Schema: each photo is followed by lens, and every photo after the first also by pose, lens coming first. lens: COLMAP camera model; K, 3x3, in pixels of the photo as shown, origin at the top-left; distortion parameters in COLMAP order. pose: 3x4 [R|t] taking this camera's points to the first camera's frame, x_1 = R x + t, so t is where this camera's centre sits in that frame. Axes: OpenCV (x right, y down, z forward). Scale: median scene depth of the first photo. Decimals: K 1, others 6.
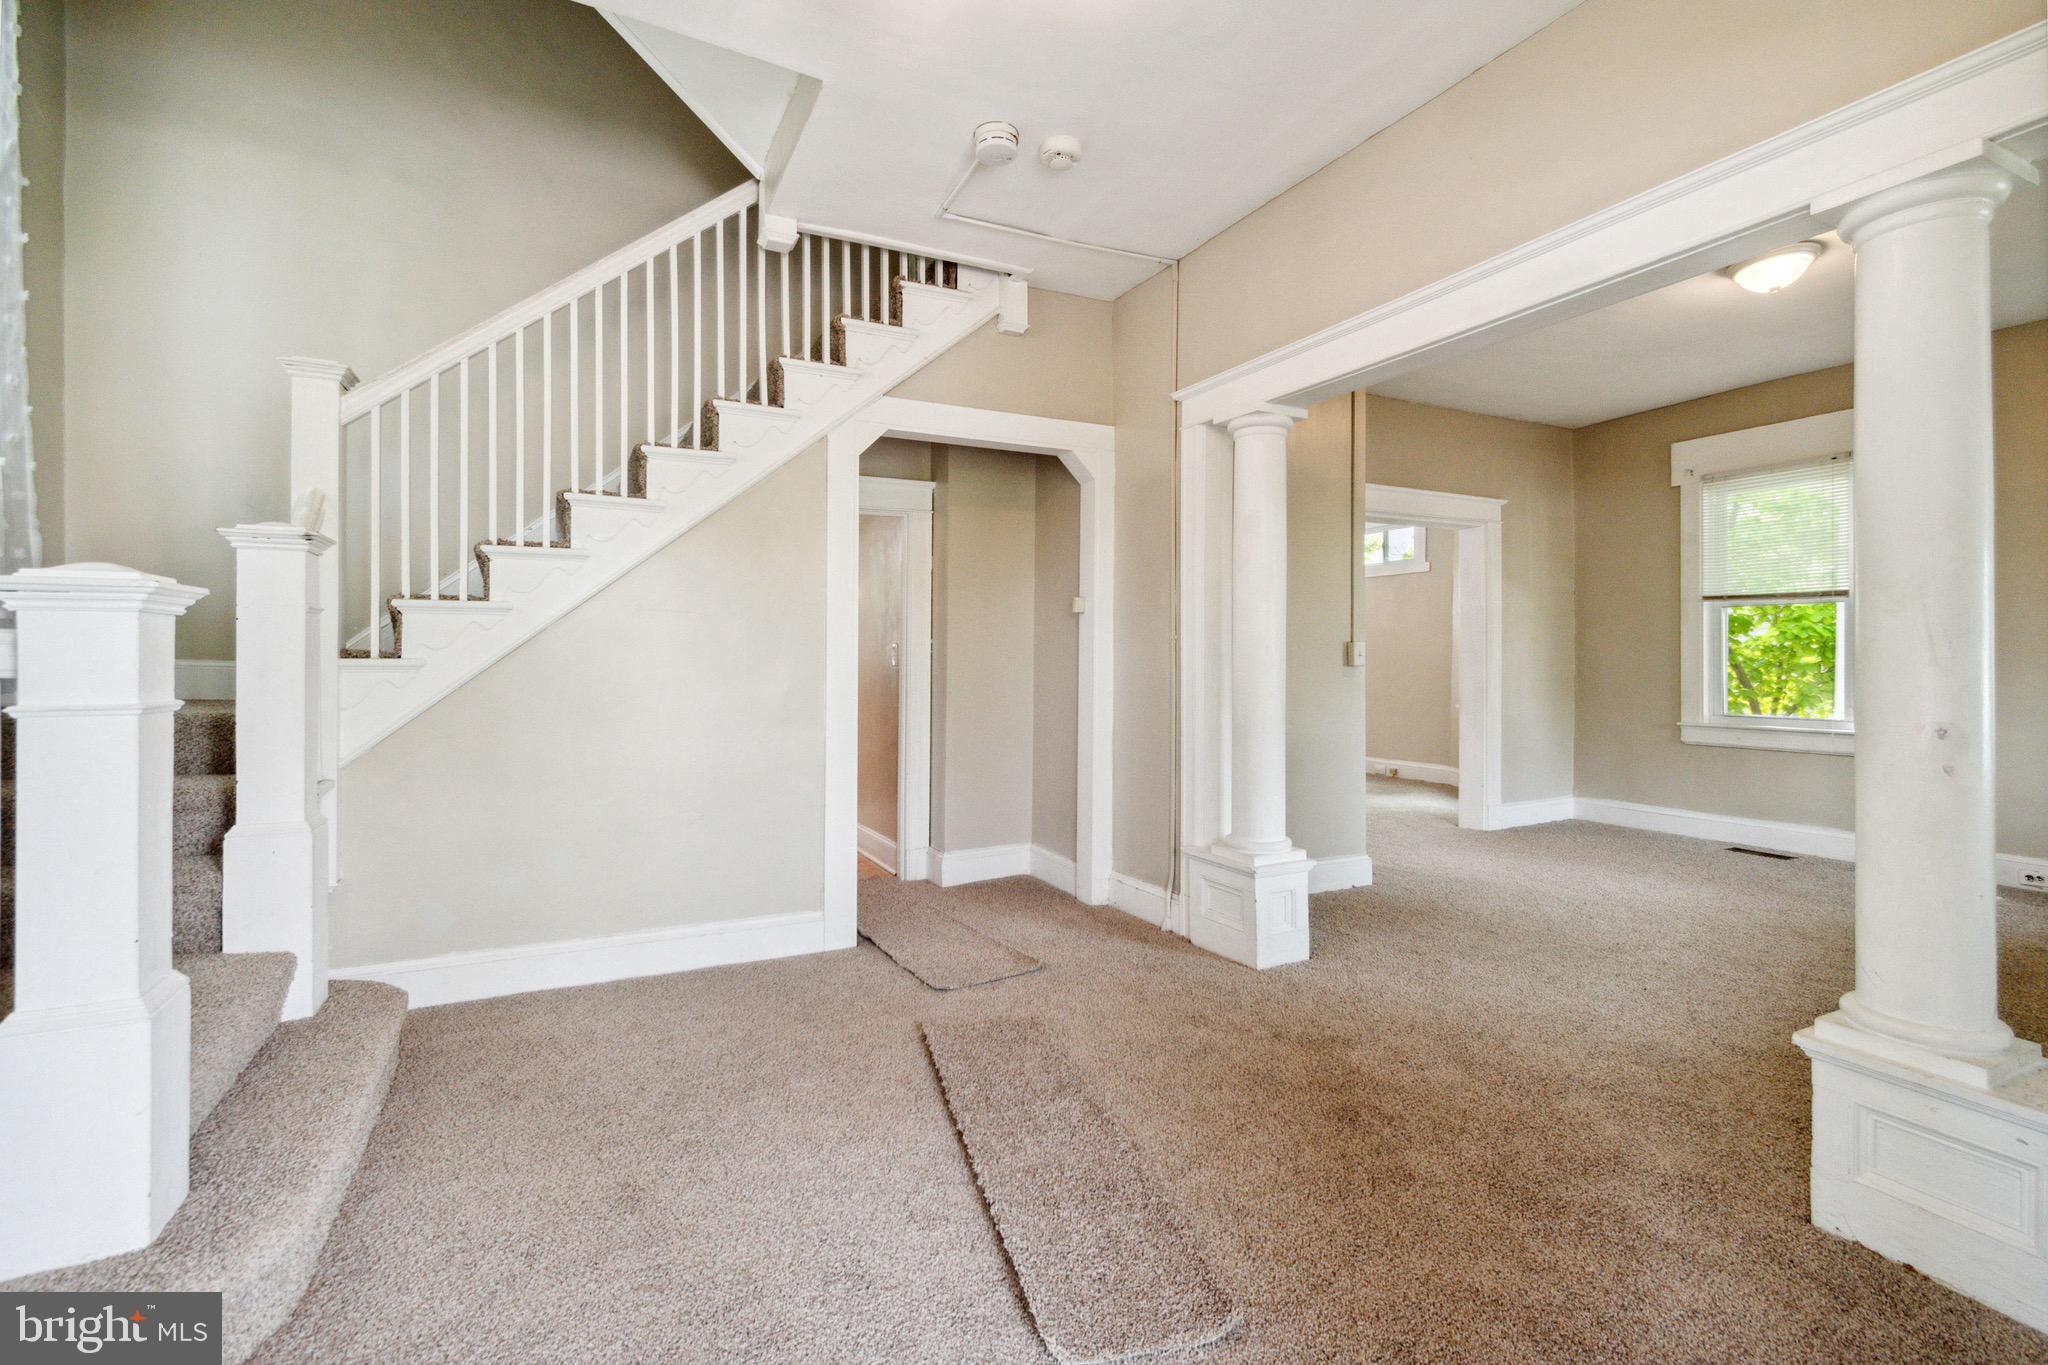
lens RADIAL K [[917.4, 0, 1030.0], [0, 917.4, 661.5], [0, 0, 1]] dist [-0.000604, -0.000819]
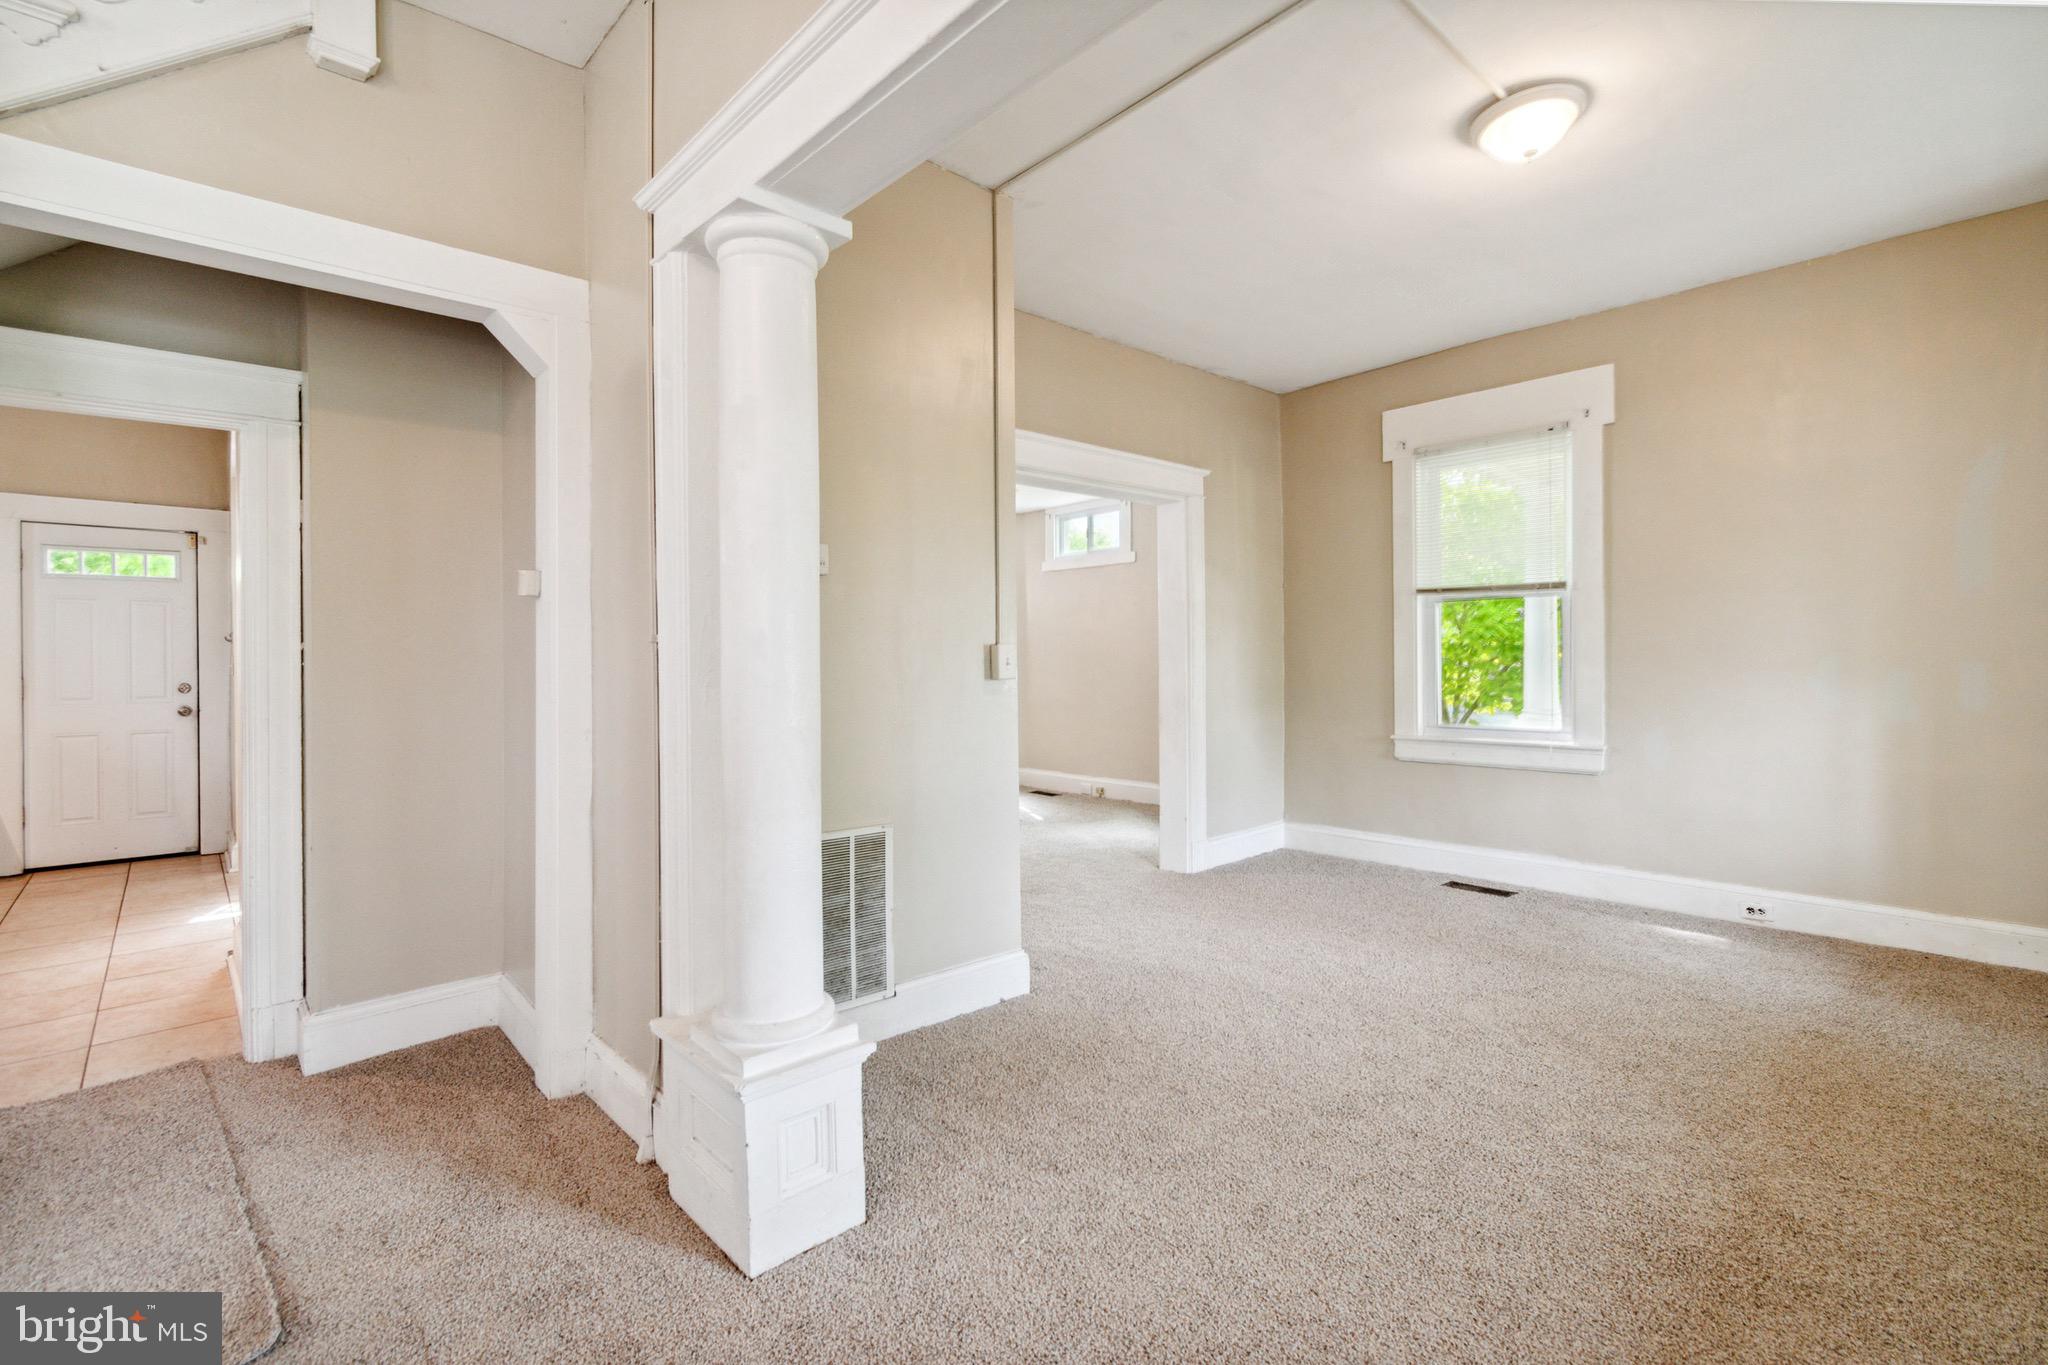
lens RADIAL K [[943.0, 0, 1030.4], [0, 943.0, 673.2], [0, 0, 1]] dist [0.004081, 0.000374]
pose [[0.962041, -0.012421, 0.272621, 0.141560], [0.009381, 0.999878, 0.012454, -0.006311], [-0.272742, -0.009424, 0.962041, 0.243899]]
